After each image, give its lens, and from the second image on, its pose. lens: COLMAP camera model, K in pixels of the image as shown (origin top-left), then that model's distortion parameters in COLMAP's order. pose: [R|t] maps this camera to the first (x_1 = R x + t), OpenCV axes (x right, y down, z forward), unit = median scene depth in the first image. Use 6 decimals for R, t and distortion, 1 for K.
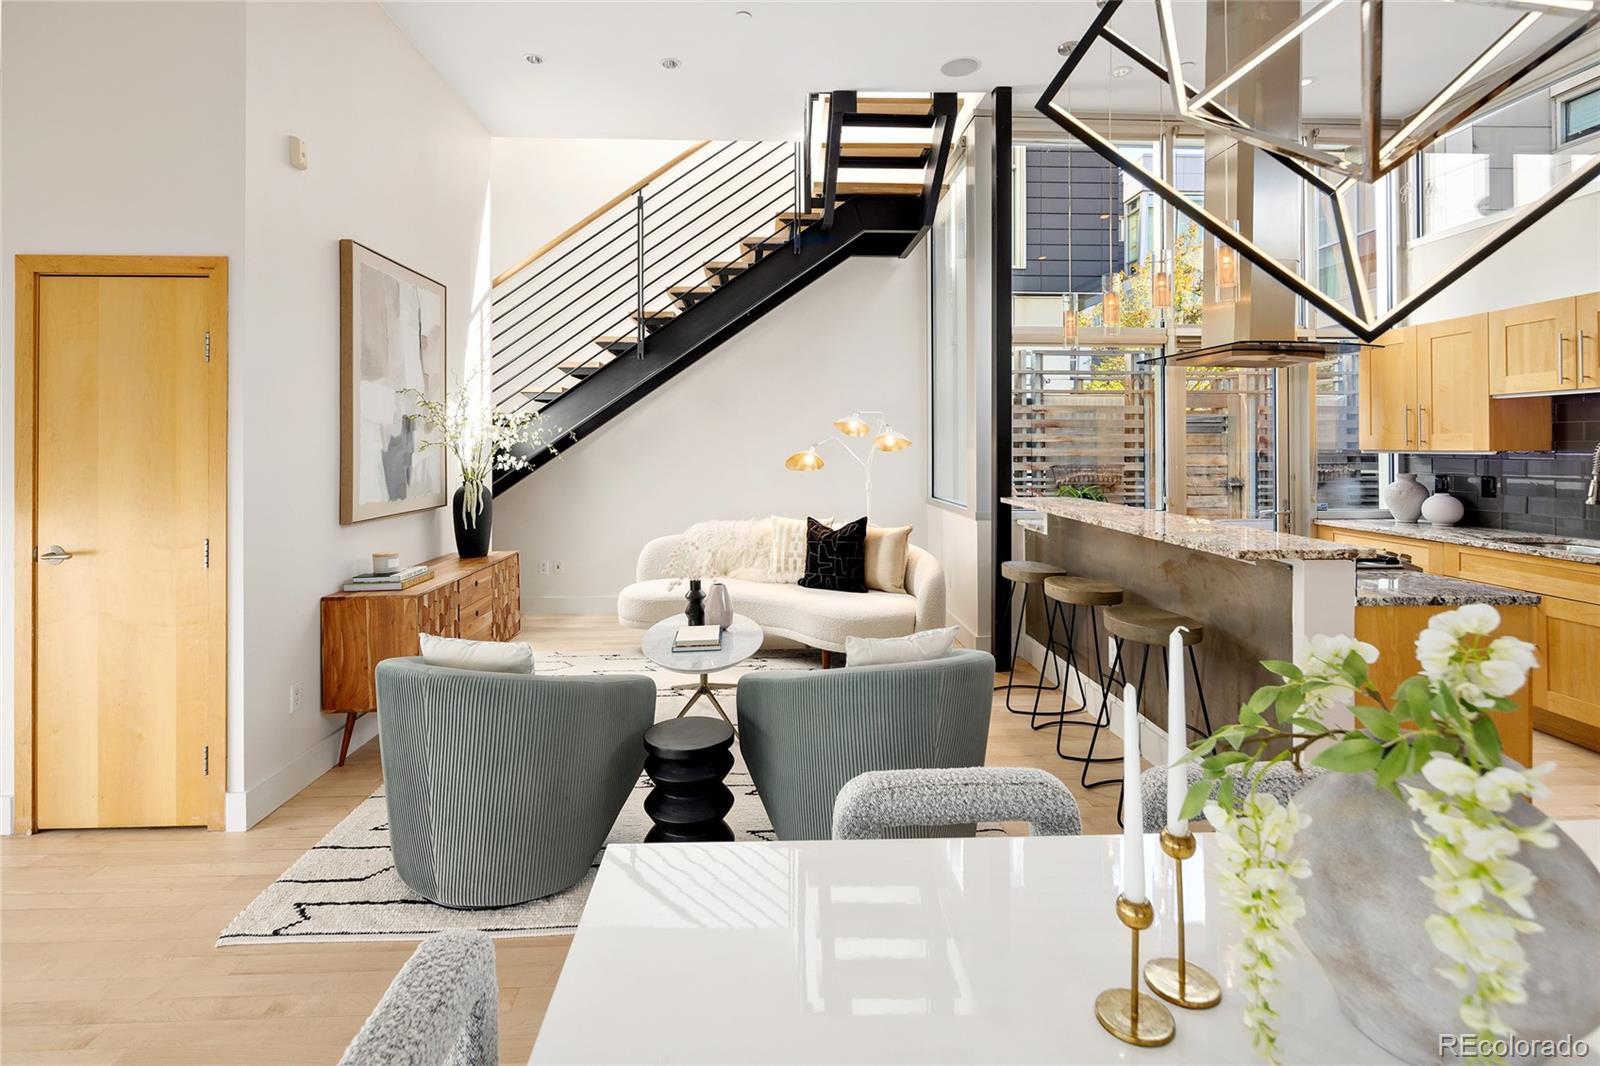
lens RADIAL K [[749.9, 0, 809.1], [0, 749.9, 440.7], [0, 0, 1]] dist [0.008497, -0.004686]
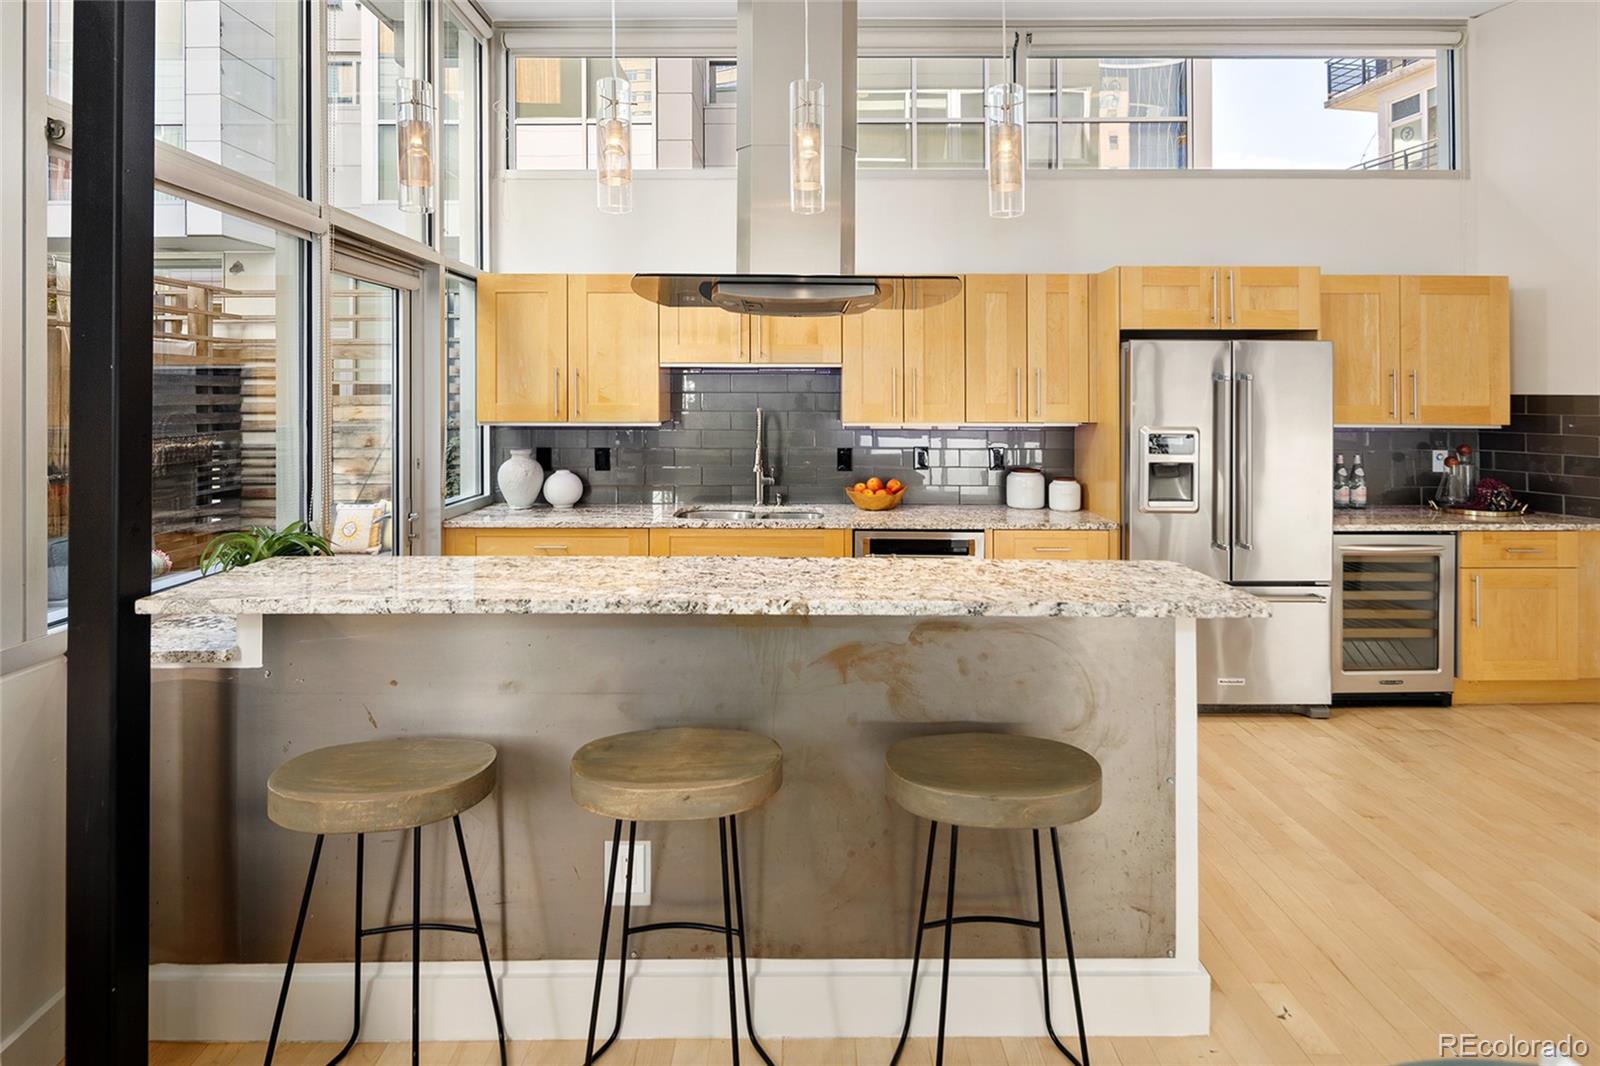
lens RADIAL K [[765.1, 0, 778.4], [0, 765.1, 413.4], [0, 0, 1]] dist [0.003693, -0.000067]
pose [[0.052638, -0.006693, 0.998591, -0.039767], [-0.015523, 0.999851, 0.007519, -0.006358], [-0.998493, -0.015897, 0.052526, 0.644732]]
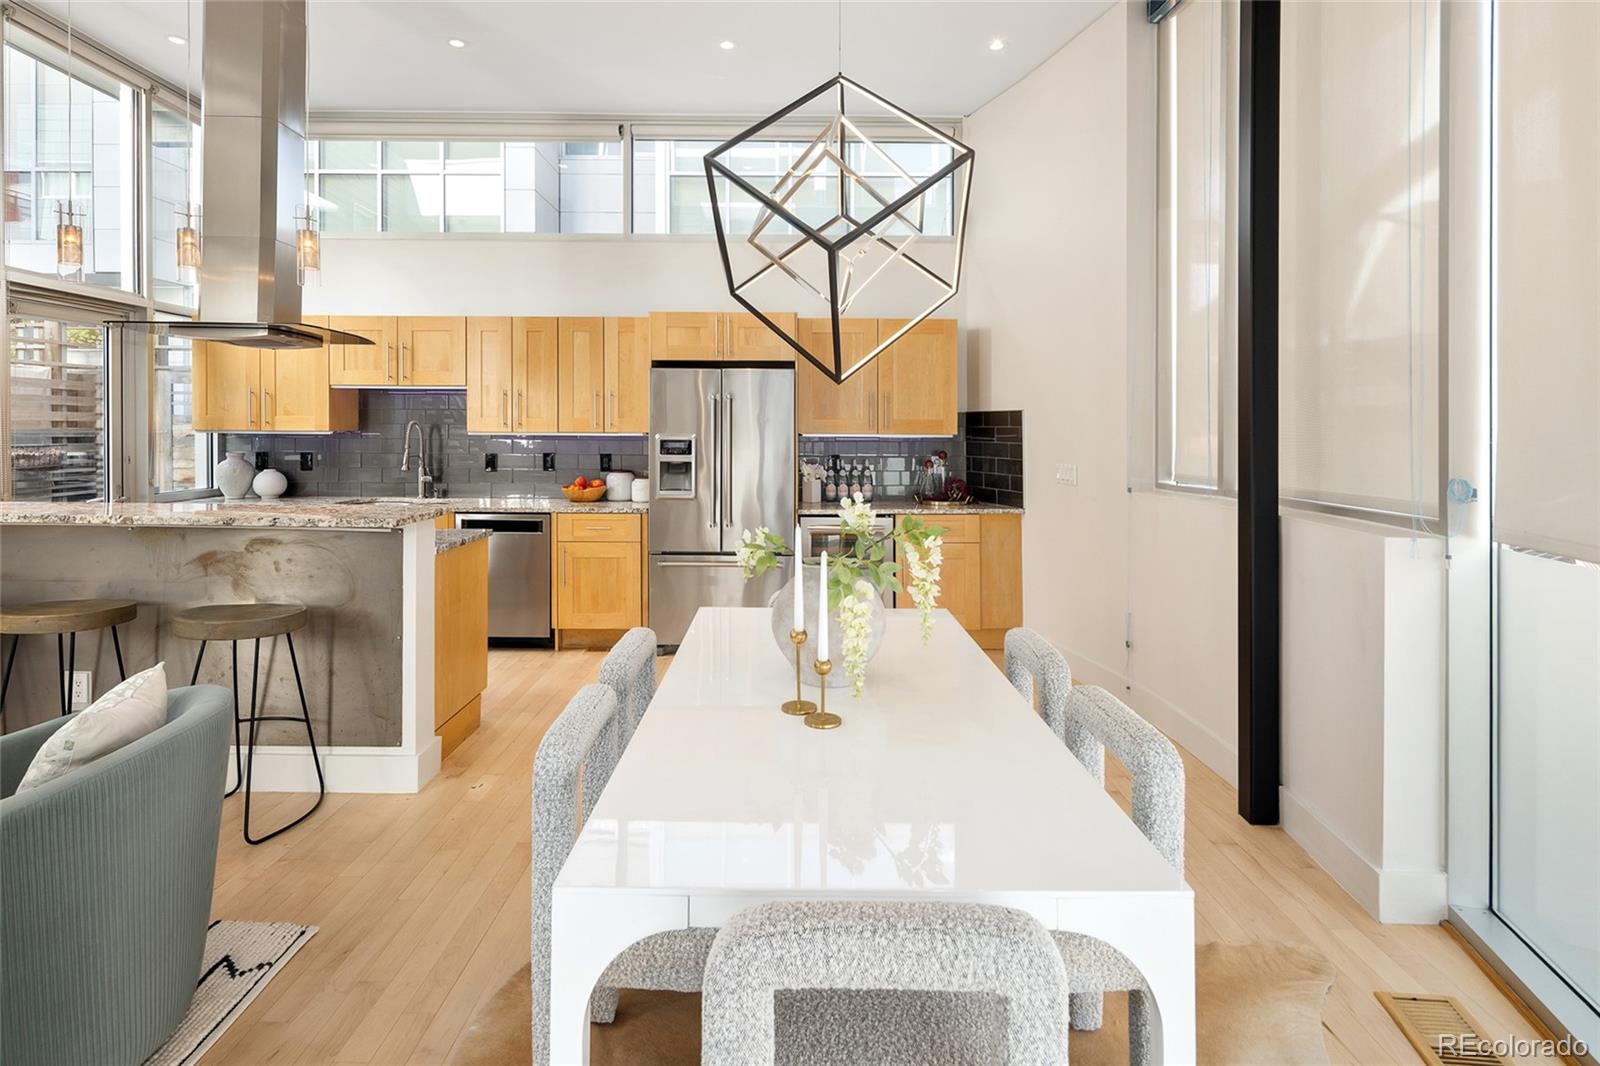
lens RADIAL K [[800.7, 0, 768.2], [0, 800.7, 434.6], [0, 0, 1]] dist [0.003011, -0.003528]
pose [[0.071767, -0.001895, 0.997420, -0.276168], [-0.018022, 0.999832, 0.003196, 0.000693], [-0.997259, -0.018205, 0.071721, 0.157495]]
